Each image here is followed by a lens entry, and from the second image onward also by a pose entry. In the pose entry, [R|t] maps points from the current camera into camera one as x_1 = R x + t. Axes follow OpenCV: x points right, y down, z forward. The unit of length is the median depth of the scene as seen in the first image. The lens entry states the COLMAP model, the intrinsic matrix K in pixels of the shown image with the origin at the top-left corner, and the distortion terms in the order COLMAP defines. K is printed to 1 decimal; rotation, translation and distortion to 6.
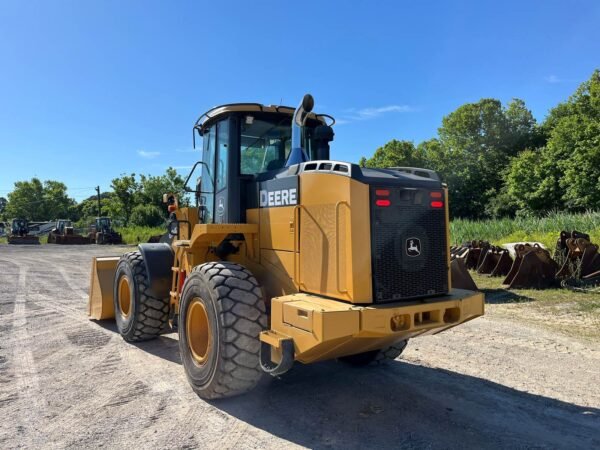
lens RADIAL K [[453.6, 0, 302.3], [0, 453.6, 223.5], [0, 0, 1]] dist [0.059336, -0.089363]
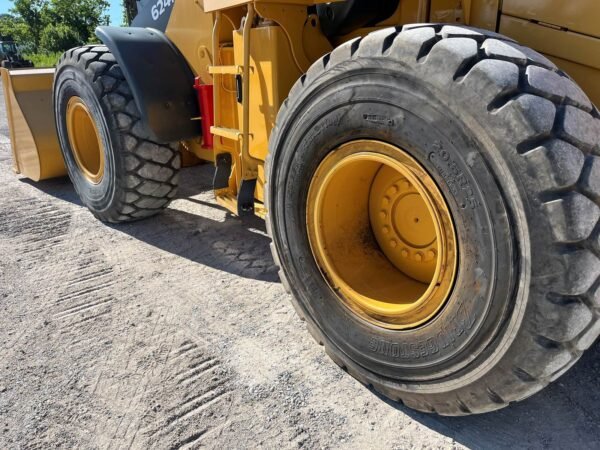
lens RADIAL K [[453.6, 0, 302.3], [0, 453.6, 223.5], [0, 0, 1]] dist [0.059336, -0.089363]
pose [[0.990958, -0.057990, 0.120991, -0.217396], [0.011610, 0.935451, 0.353266, 0.069916], [-0.133667, -0.348668, 0.927666, 0.465807]]
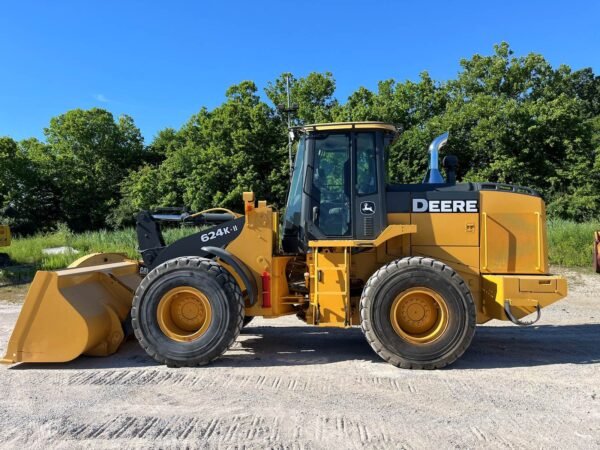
lens RADIAL K [[453.6, 0, 302.3], [0, 453.6, 223.5], [0, 0, 1]] dist [0.059336, -0.089363]
pose [[0.627062, 0.024537, 0.778583, -0.904459], [-0.005623, 0.999620, -0.026975, 0.021566], [-0.778949, 0.012537, 0.626962, 0.333603]]
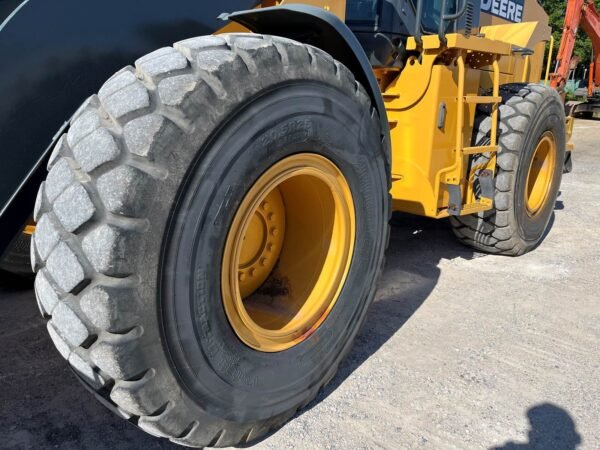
lens RADIAL K [[453.6, 0, 302.3], [0, 453.6, 223.5], [0, 0, 1]] dist [0.059336, -0.089363]
pose [[-0.243707, -0.248570, 0.937454, -0.599769], [-0.038279, 0.968310, 0.246800, 0.093916], [-0.969093, 0.024262, -0.245499, 1.076146]]
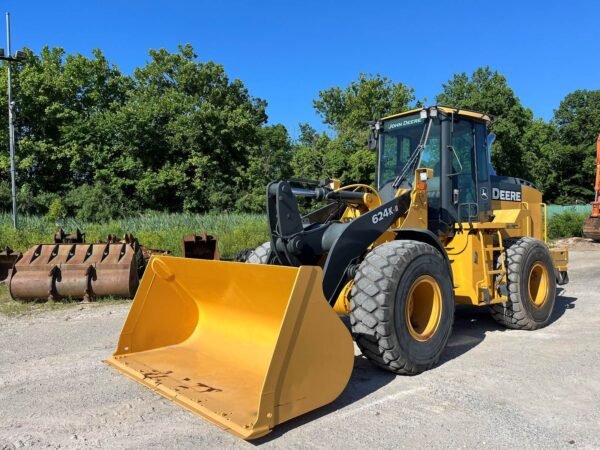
lens RADIAL K [[453.6, 0, 302.3], [0, 453.6, 223.5], [0, 0, 1]] dist [0.059336, -0.089363]
pose [[-0.122797, 0.017390, 0.992279, -1.056710], [-0.000716, 0.999845, -0.017611, 0.048416], [-0.992432, -0.002873, -0.122766, 1.291600]]
